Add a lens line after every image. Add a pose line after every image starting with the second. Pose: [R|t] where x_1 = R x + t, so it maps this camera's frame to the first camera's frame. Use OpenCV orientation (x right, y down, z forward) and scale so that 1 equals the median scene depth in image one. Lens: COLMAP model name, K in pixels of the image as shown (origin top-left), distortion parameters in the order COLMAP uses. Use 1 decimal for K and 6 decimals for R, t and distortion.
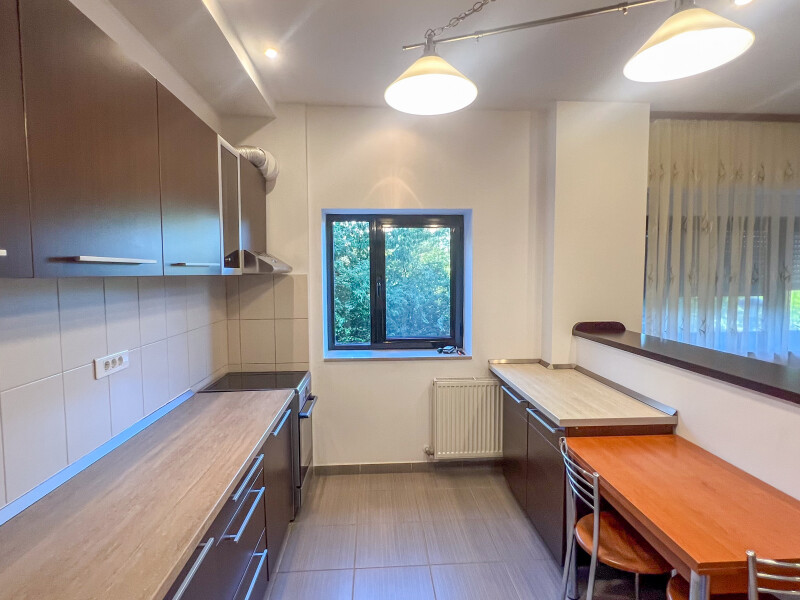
lens RADIAL K [[426.4, 0, 415.7], [0, 426.4, 305.2], [0, 0, 1]] dist [-0.000031, 0.000252]
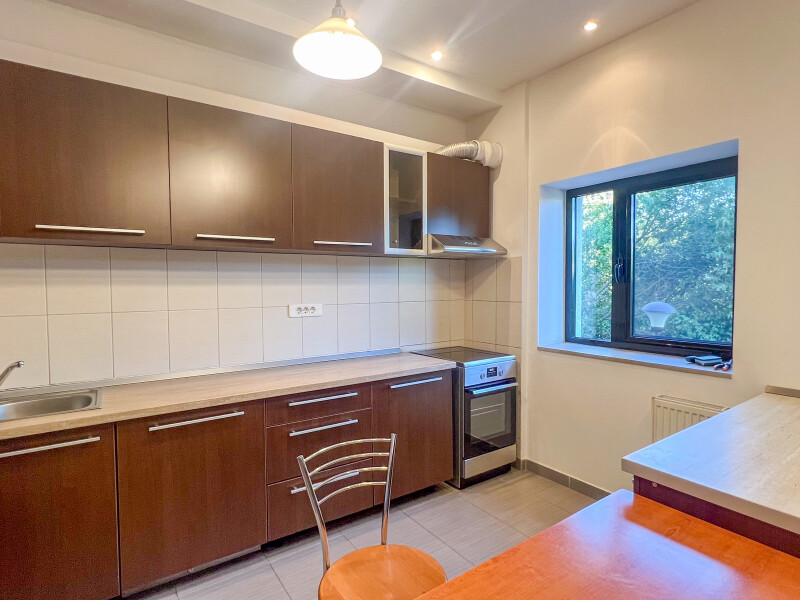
lens RADIAL K [[426.4, 0, 394.4], [0, 426.4, 304.5], [0, 0, 1]] dist [-0.000031, 0.000252]
pose [[0.499317, 0.042253, -0.865389, 0.443920], [-0.059107, 0.998144, 0.014631, 0.040149], [0.864401, 0.043845, 0.500888, 0.269531]]
